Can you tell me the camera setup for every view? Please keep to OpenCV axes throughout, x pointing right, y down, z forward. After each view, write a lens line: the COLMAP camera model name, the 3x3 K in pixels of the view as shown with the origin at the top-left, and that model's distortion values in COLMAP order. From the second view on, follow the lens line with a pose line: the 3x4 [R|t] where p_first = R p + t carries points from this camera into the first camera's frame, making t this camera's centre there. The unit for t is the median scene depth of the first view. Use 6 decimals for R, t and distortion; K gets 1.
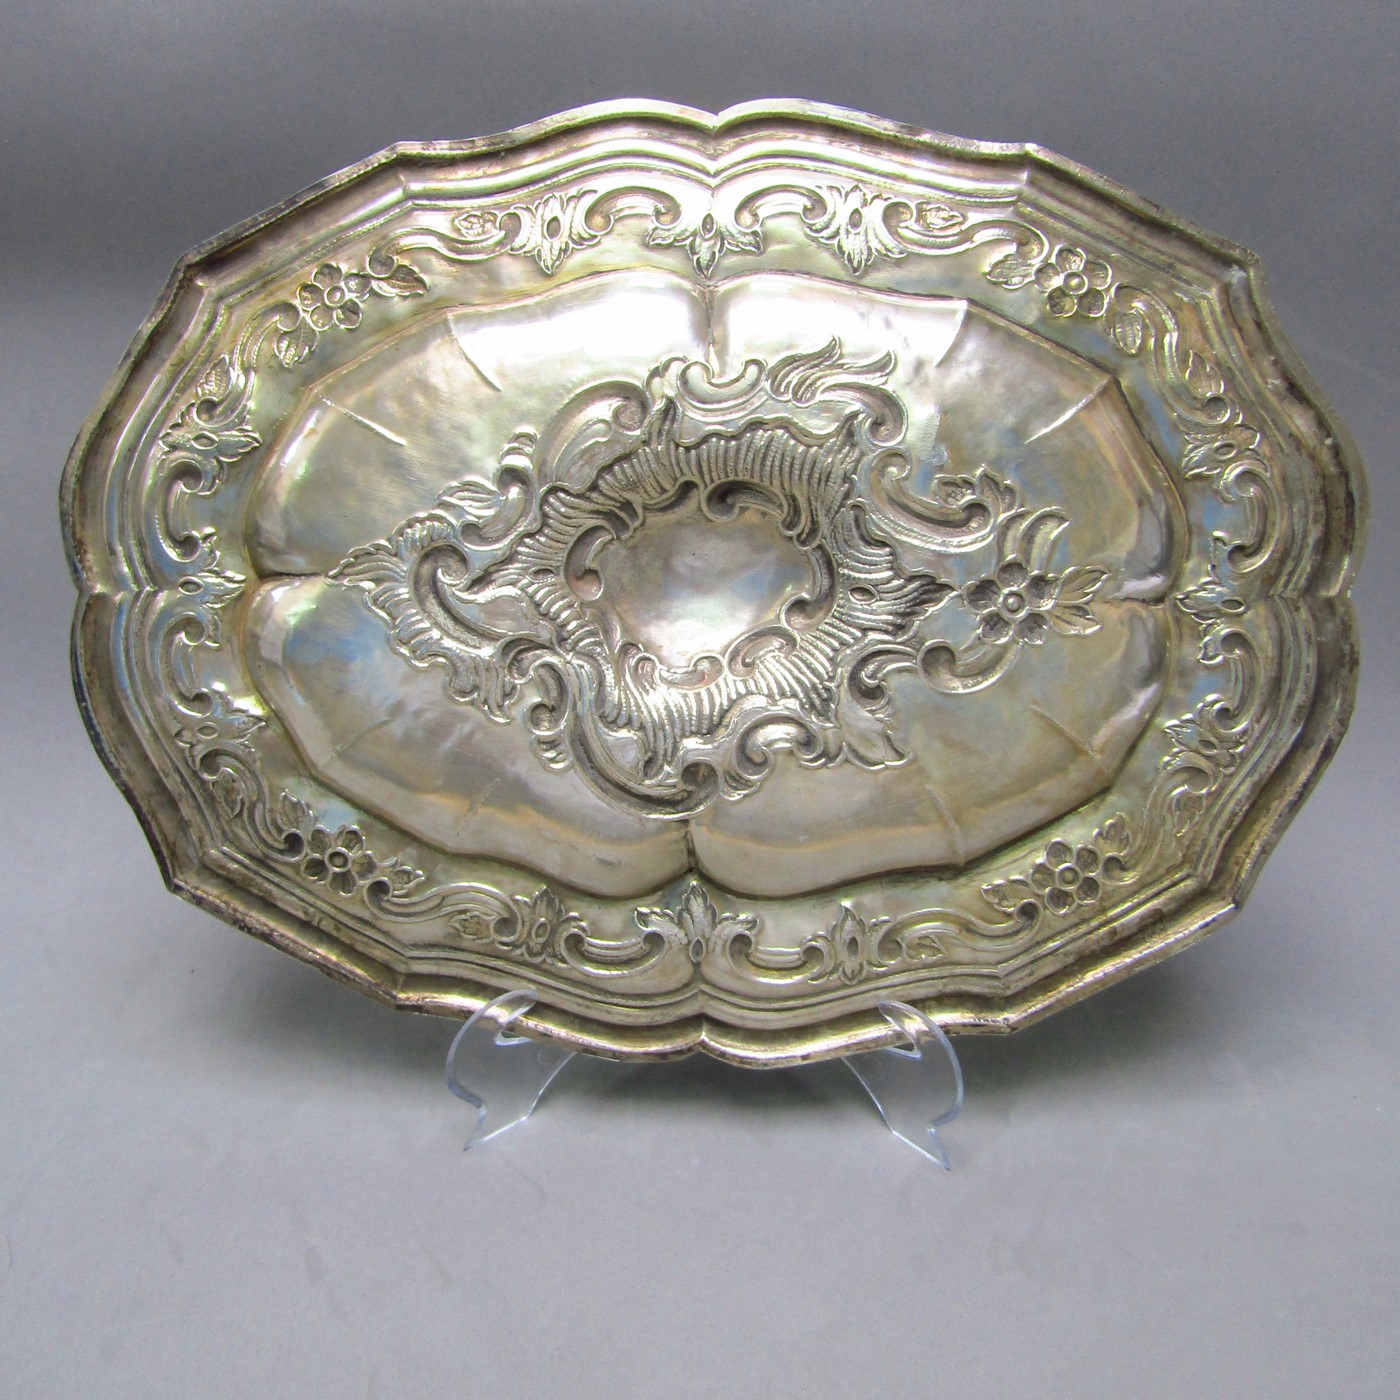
lens RADIAL K [[1329.9, 0, 700.0], [0, 1329.9, 700.0], [0, 0, 1]] dist [-0.007743, 0.000179]
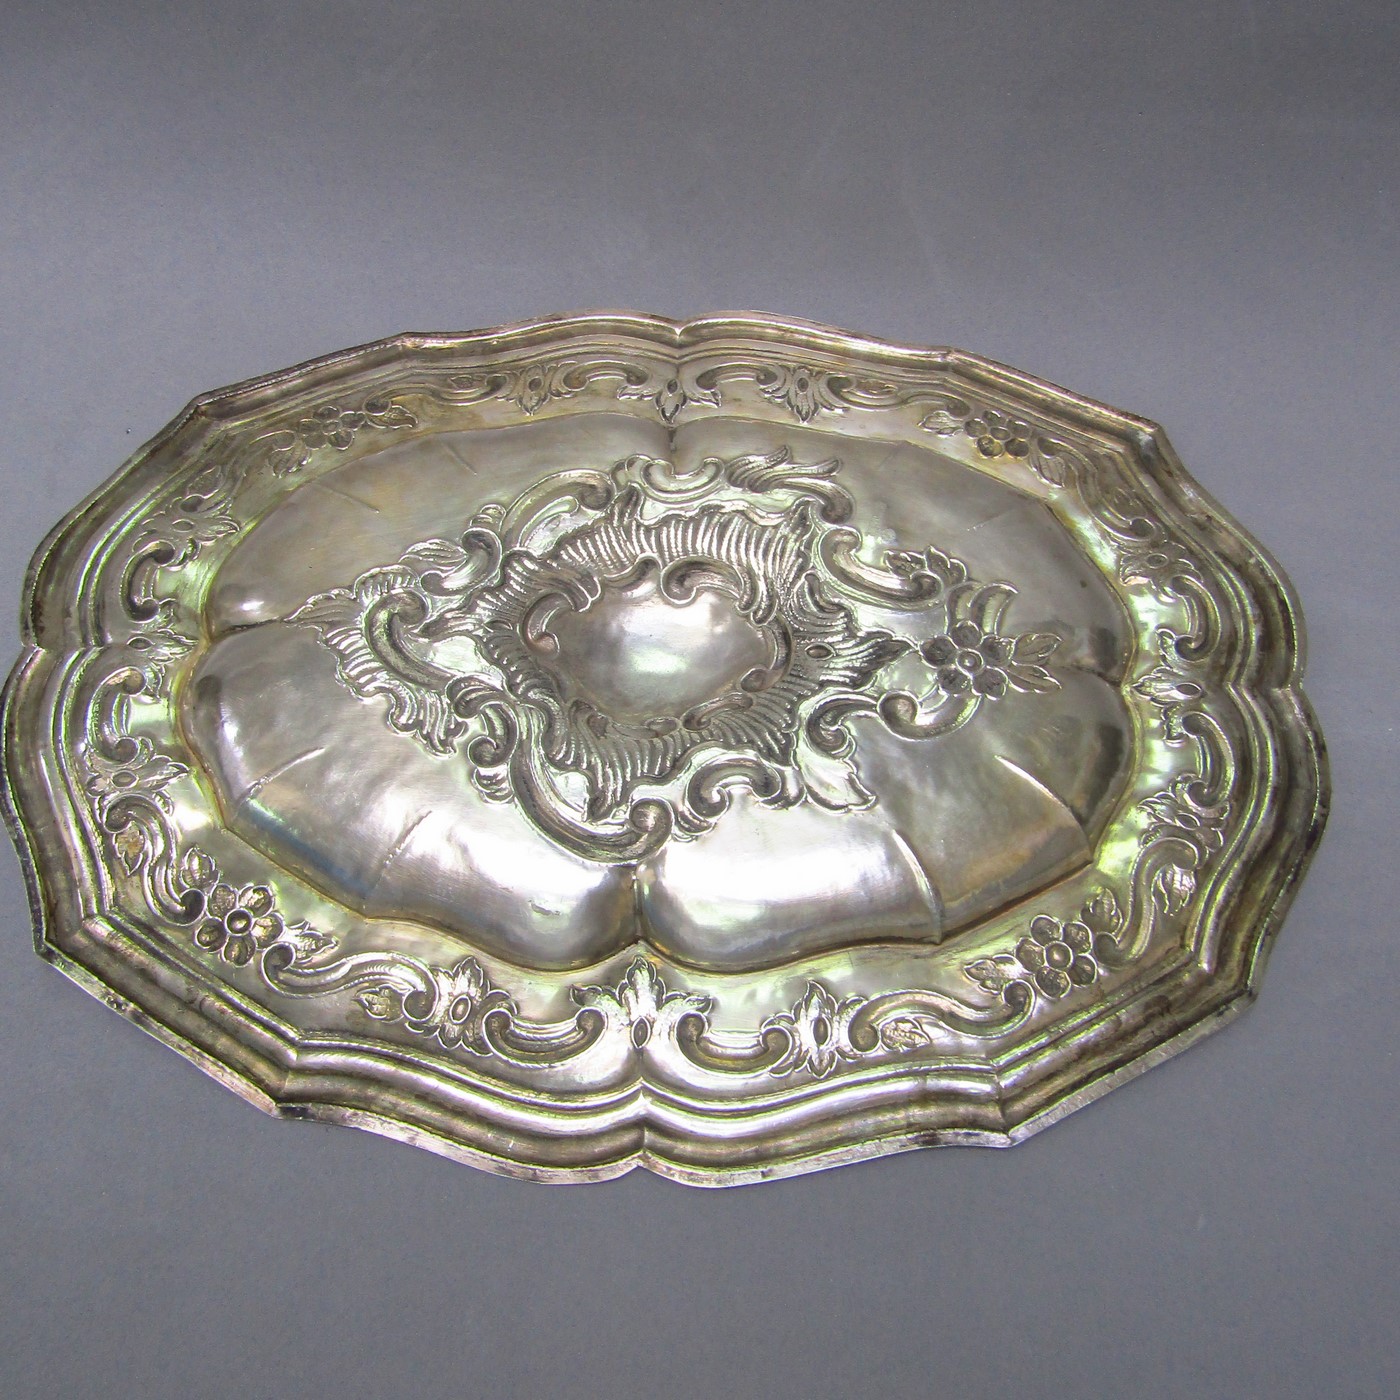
lens RADIAL K [[1329.9, 0, 700.0], [0, 1329.9, 700.0], [0, 0, 1]] dist [-0.007743, 0.000179]
pose [[0.999208, 0.030616, 0.025402, 0.008604], [-0.014333, 0.872704, -0.488039, 0.436671], [-0.037111, 0.487288, 0.872452, 0.147709]]
